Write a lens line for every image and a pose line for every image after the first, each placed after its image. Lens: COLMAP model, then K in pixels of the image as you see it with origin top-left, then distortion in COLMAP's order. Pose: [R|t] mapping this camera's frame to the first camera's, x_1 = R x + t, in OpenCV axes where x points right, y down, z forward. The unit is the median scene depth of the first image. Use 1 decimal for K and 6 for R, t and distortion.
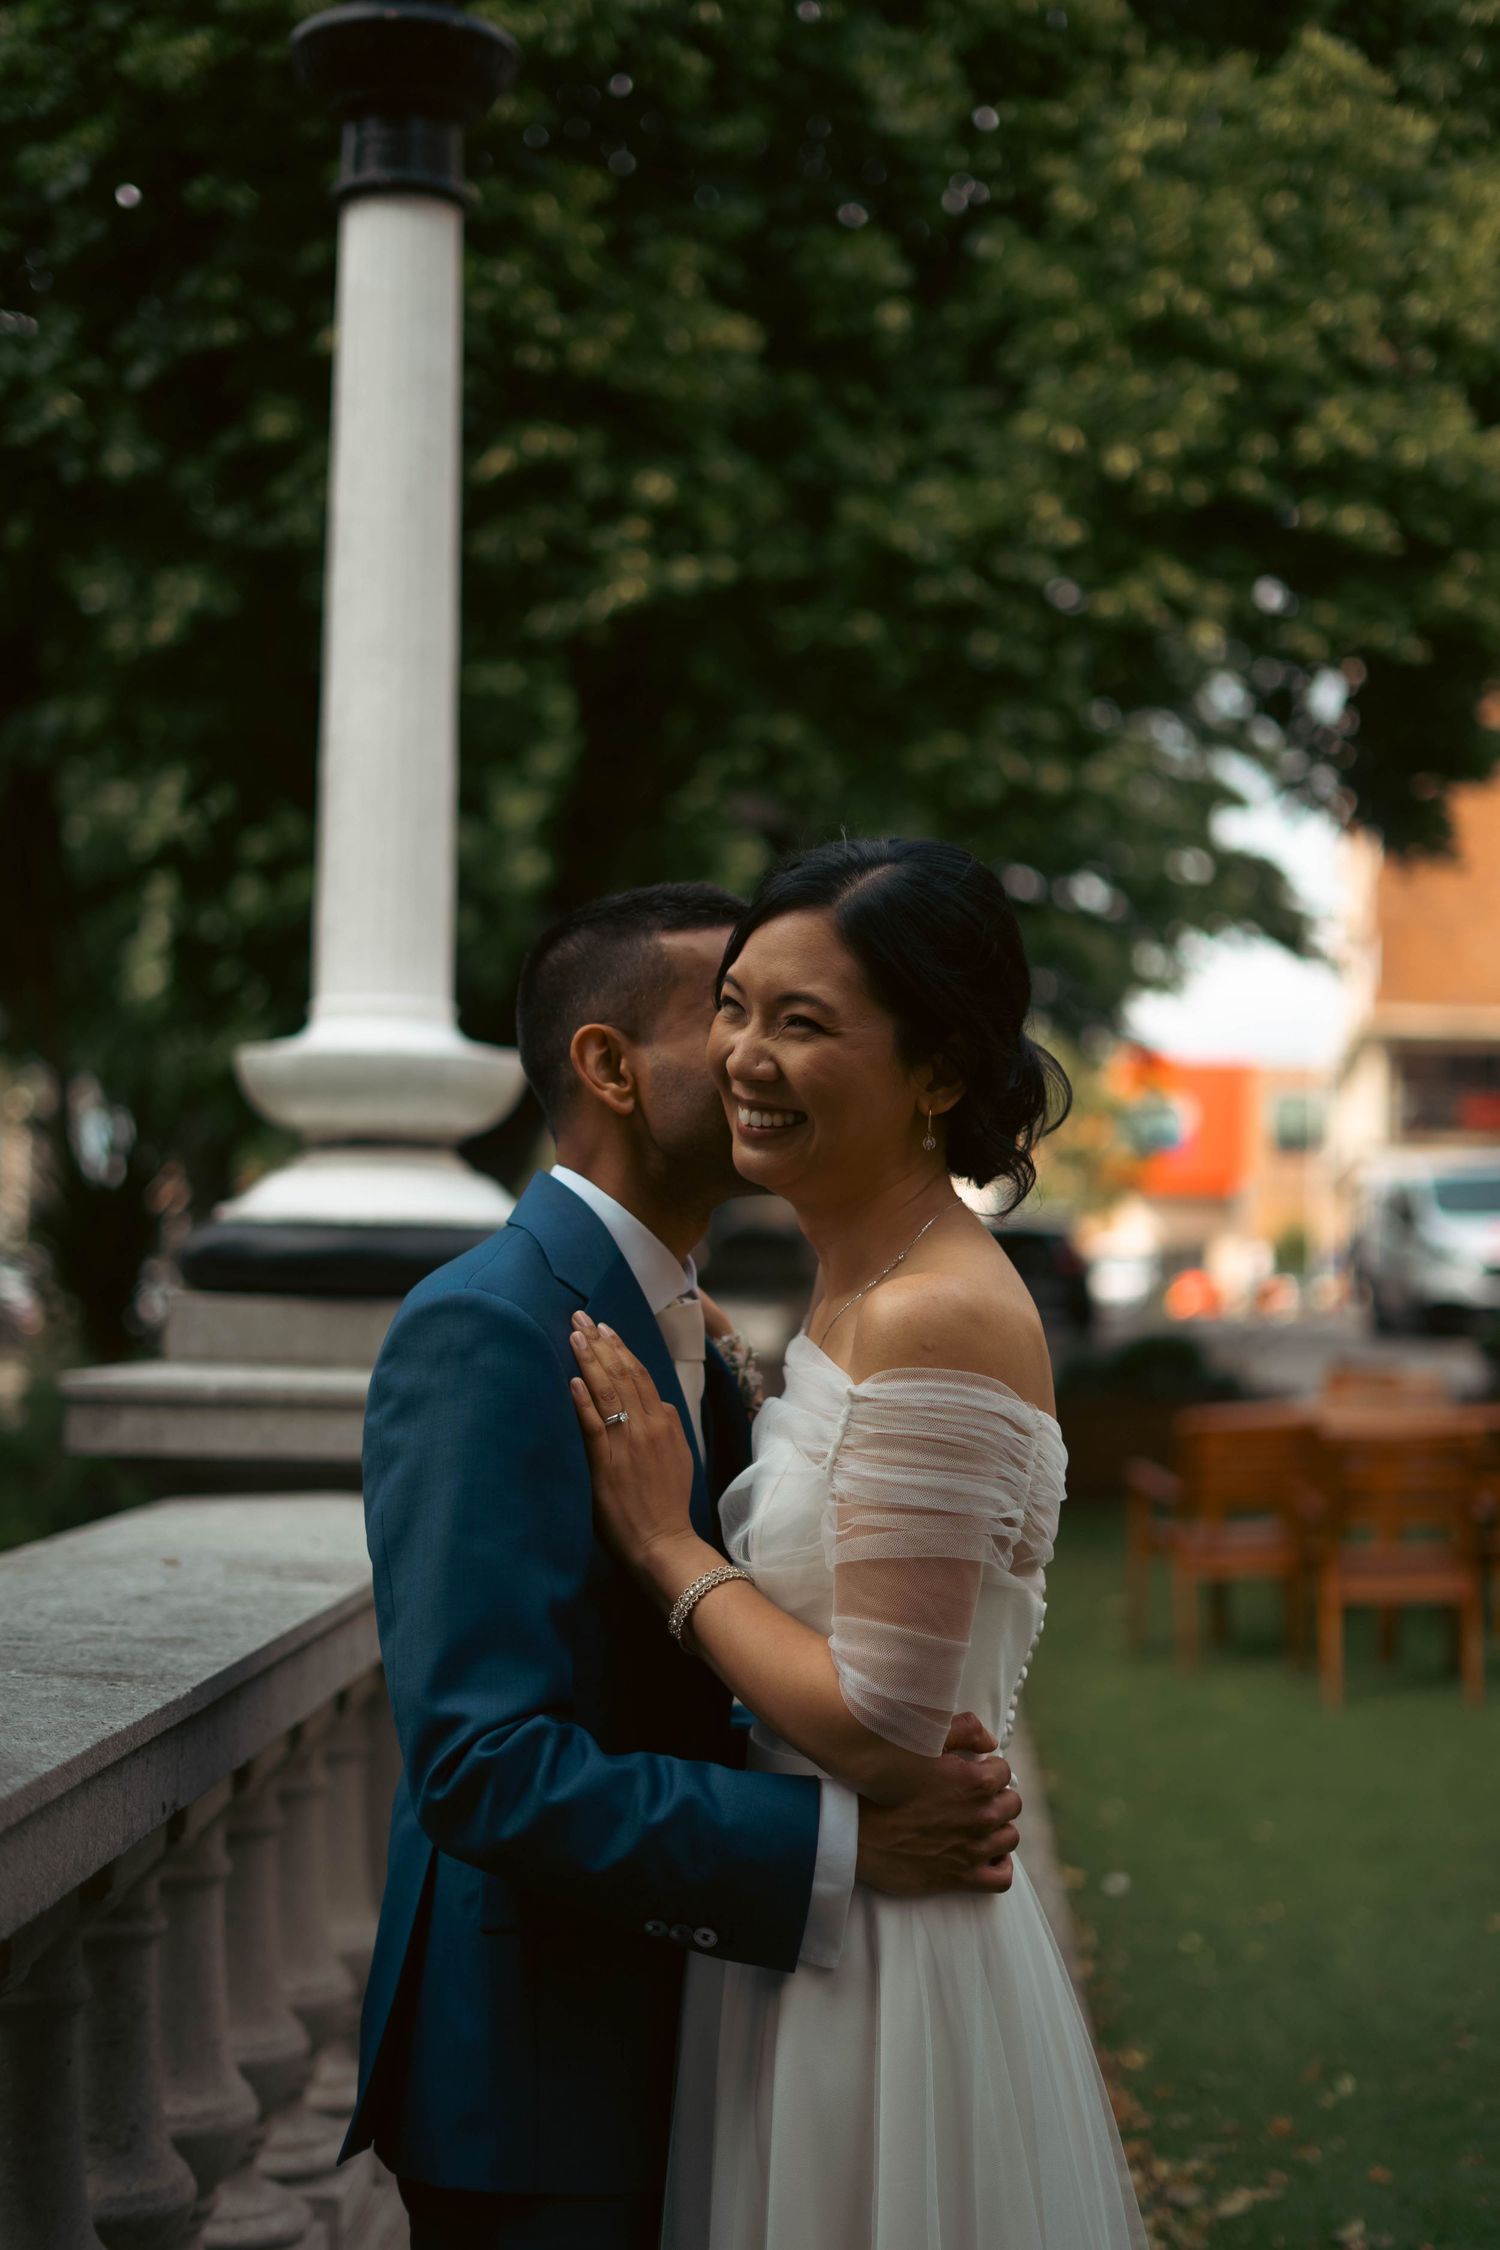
lens RADIAL K [[3114.8, 0, 668.0], [0, 3114.8, 1144.7], [0, 0, 1]] dist [-0.011662, 0.000000]
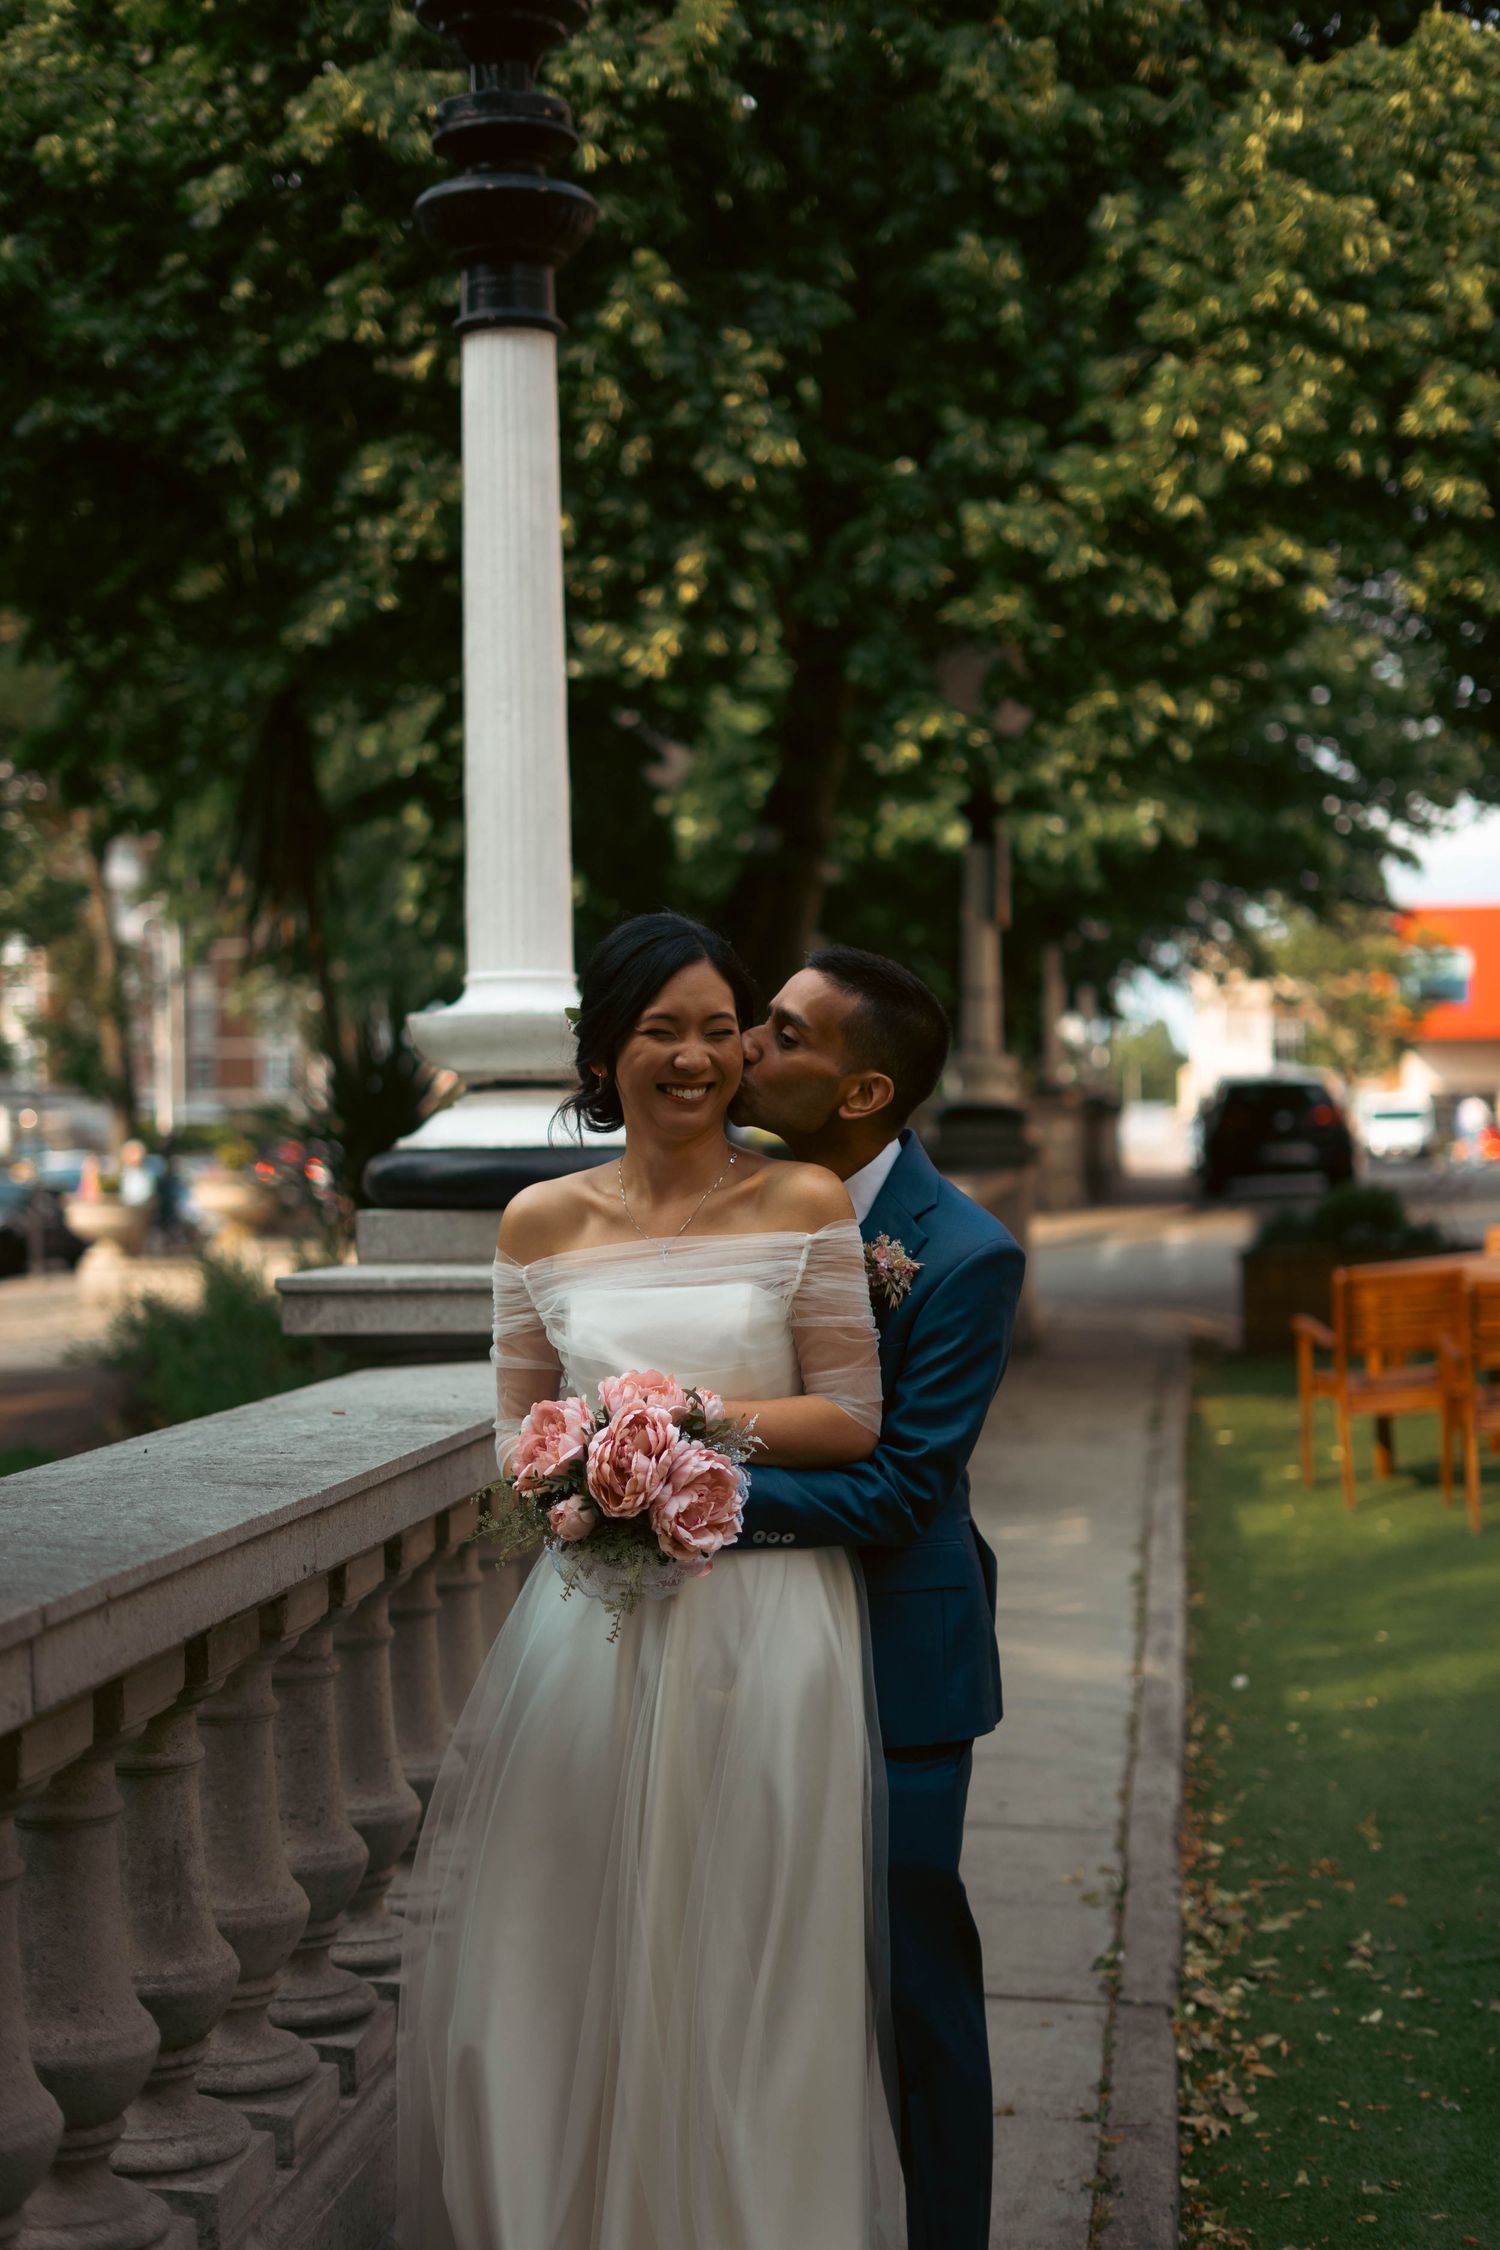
lens RADIAL K [[3114.8, 0, 695.7], [0, 3114.8, 1163.8], [0, 0, 1]] dist [-0.011662, 0.000000]
pose [[0.995616, -0.032916, -0.087555, 0.057274], [0.037181, 0.998177, 0.047536, -0.016536], [0.085831, -0.050583, 0.995025, -0.165016]]
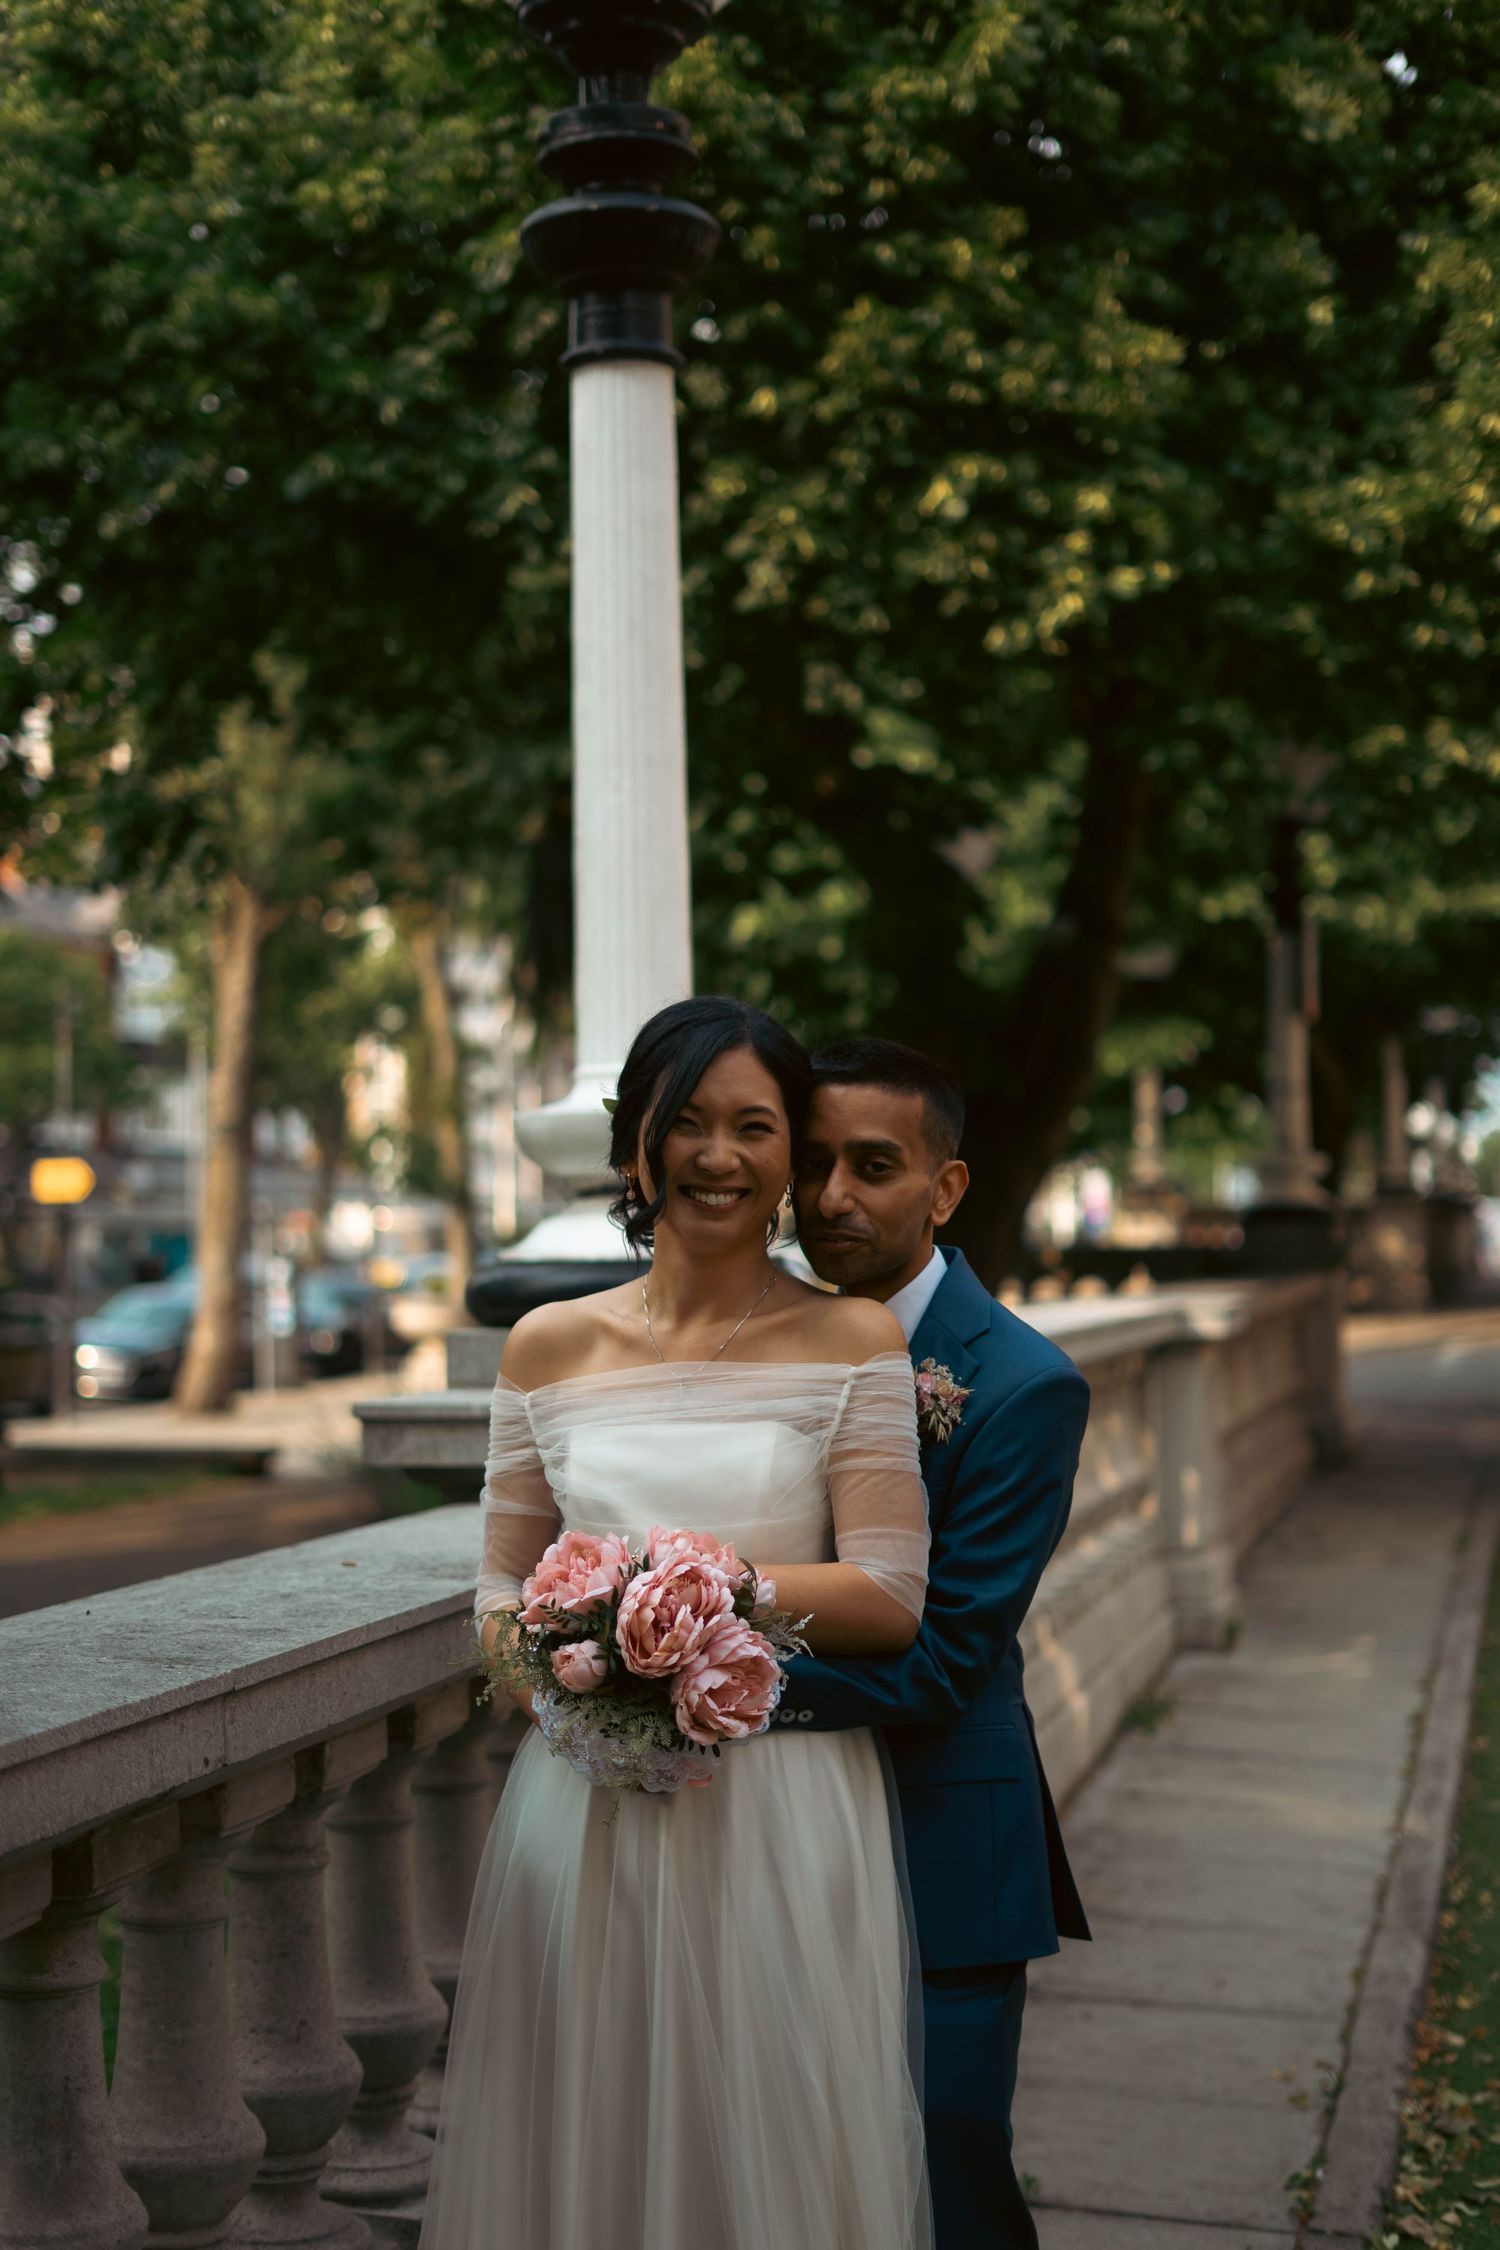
lens RADIAL K [[3114.8, 0, 741.0], [0, 3114.8, 1171.9], [0, 0, 1]] dist [-0.011662, 0.000000]
pose [[0.981010, -0.039479, -0.189894, 0.107494], [0.043097, 0.998959, 0.014961, -0.014176], [0.189106, -0.022861, 0.981691, -0.075199]]
